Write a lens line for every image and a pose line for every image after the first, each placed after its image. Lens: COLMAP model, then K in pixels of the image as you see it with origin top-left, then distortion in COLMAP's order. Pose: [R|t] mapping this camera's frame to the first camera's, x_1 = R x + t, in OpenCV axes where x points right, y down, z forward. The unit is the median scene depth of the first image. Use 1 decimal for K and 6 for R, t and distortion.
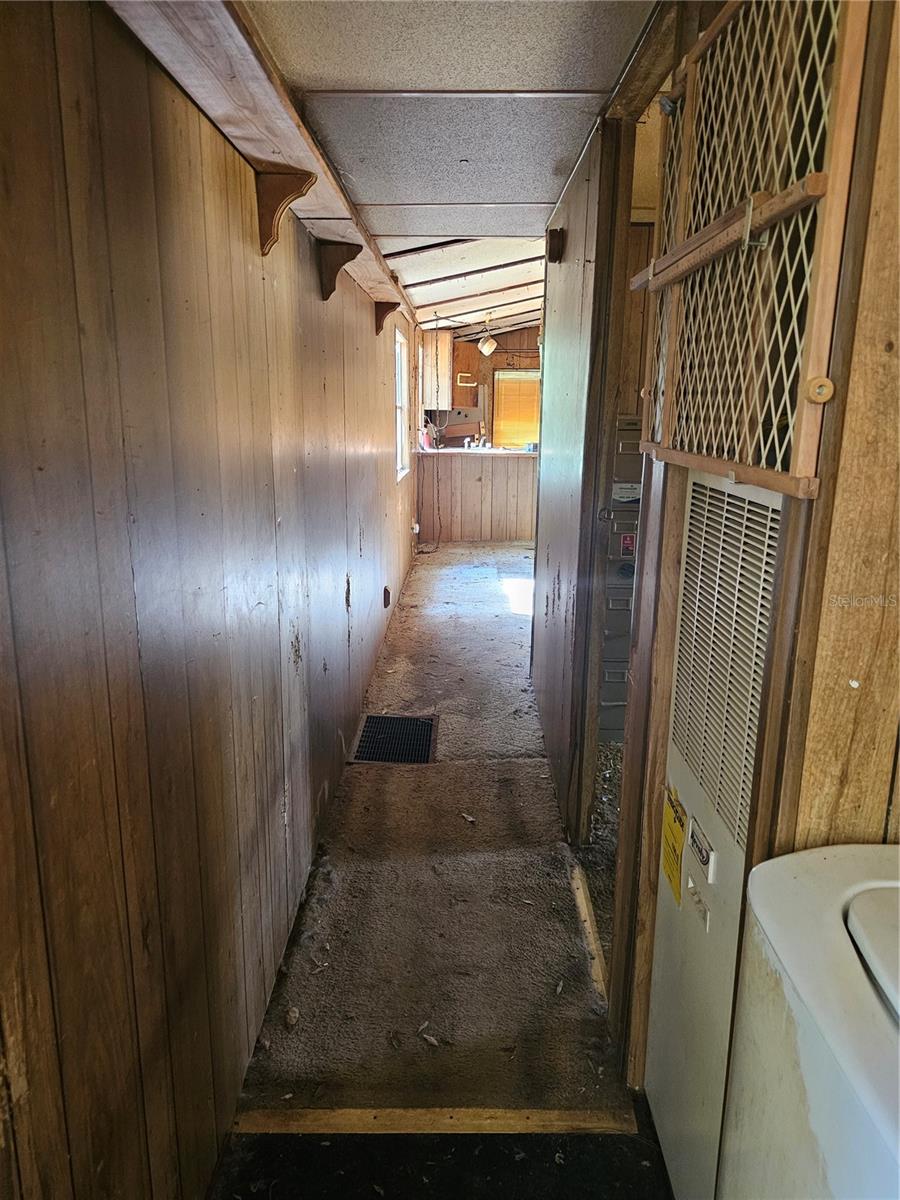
lens RADIAL K [[802.0, 0, 441.8], [0, 802.0, 583.3], [0, 0, 1]] dist [0.074332, -0.094576]
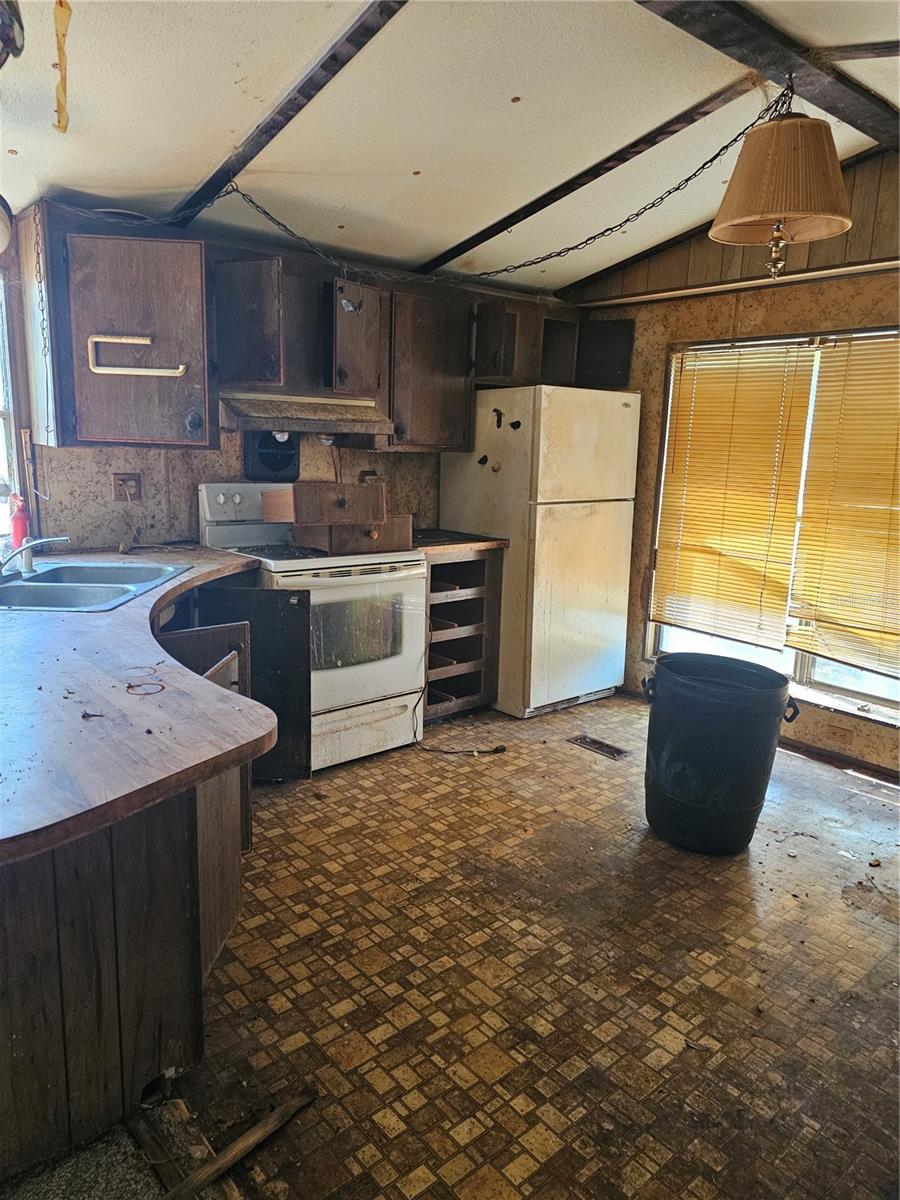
lens RADIAL K [[802.0, 0, 441.8], [0, 802.0, 583.3], [0, 0, 1]] dist [0.074332, -0.094576]
pose [[0.665518, 0.144423, -0.732276, 0.374176], [-0.176325, 0.983753, 0.033770, -0.202962], [0.725256, 0.106644, 0.680170, 0.907980]]
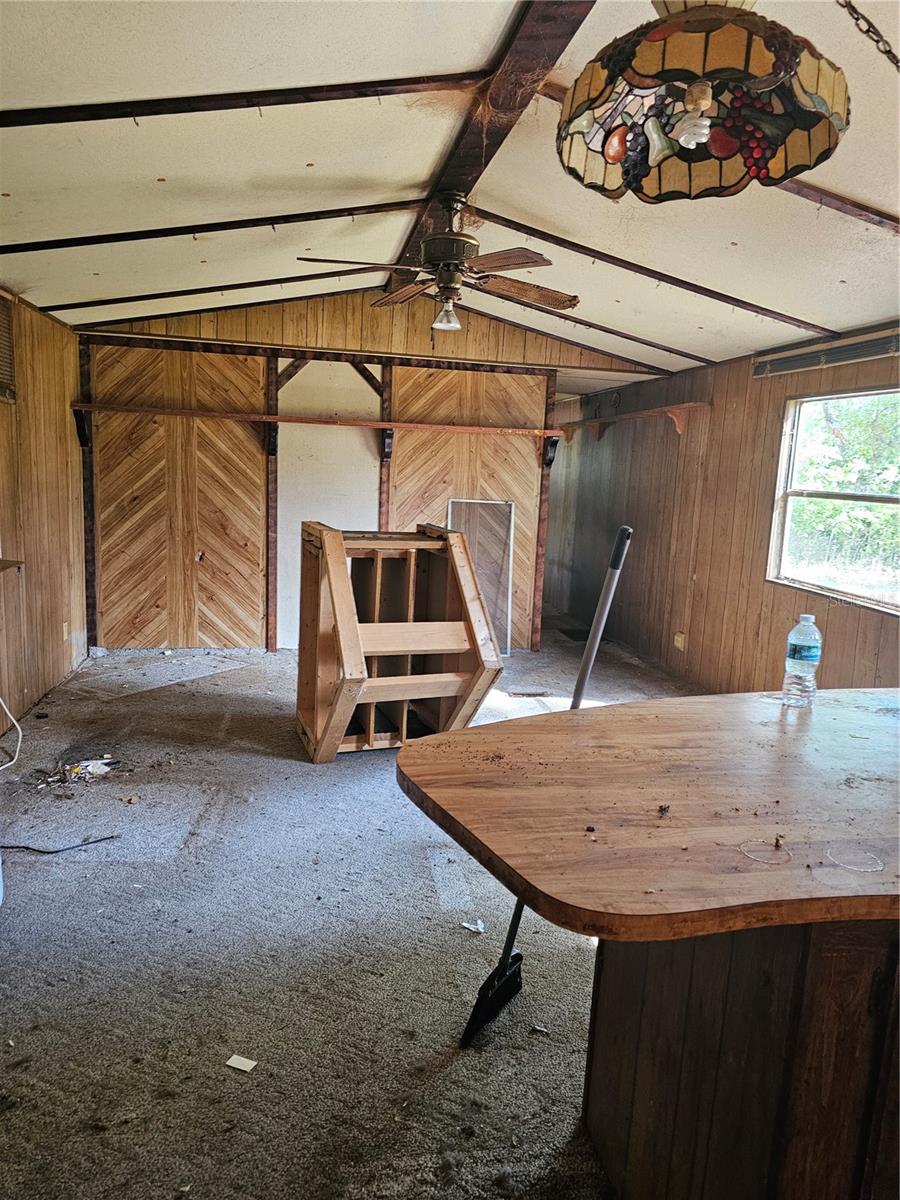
lens RADIAL K [[802.0, 0, 441.8], [0, 802.0, 583.3], [0, 0, 1]] dist [0.074332, -0.094576]
pose [[-0.980223, -0.023049, -0.196547, 0.280351], [-0.093001, 0.930337, 0.354716, -0.244438], [0.174679, 0.365980, -0.914082, 1.079945]]
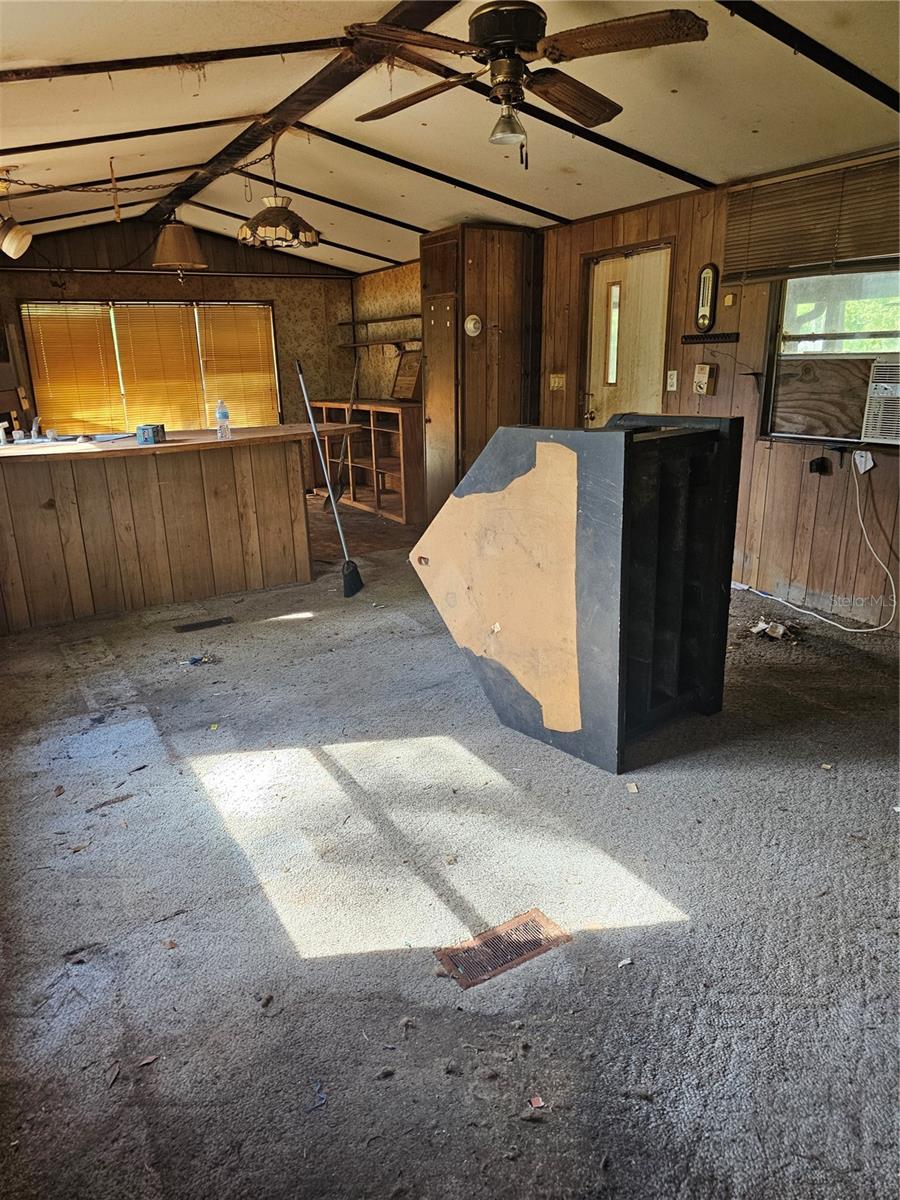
lens RADIAL K [[802.0, 0, 441.8], [0, 802.0, 583.3], [0, 0, 1]] dist [0.074332, -0.094576]
pose [[0.853178, -0.174692, 0.491498, -0.002392], [0.147501, 0.984594, 0.093908, -0.086416], [-0.500331, -0.007624, 0.865801, 0.405715]]
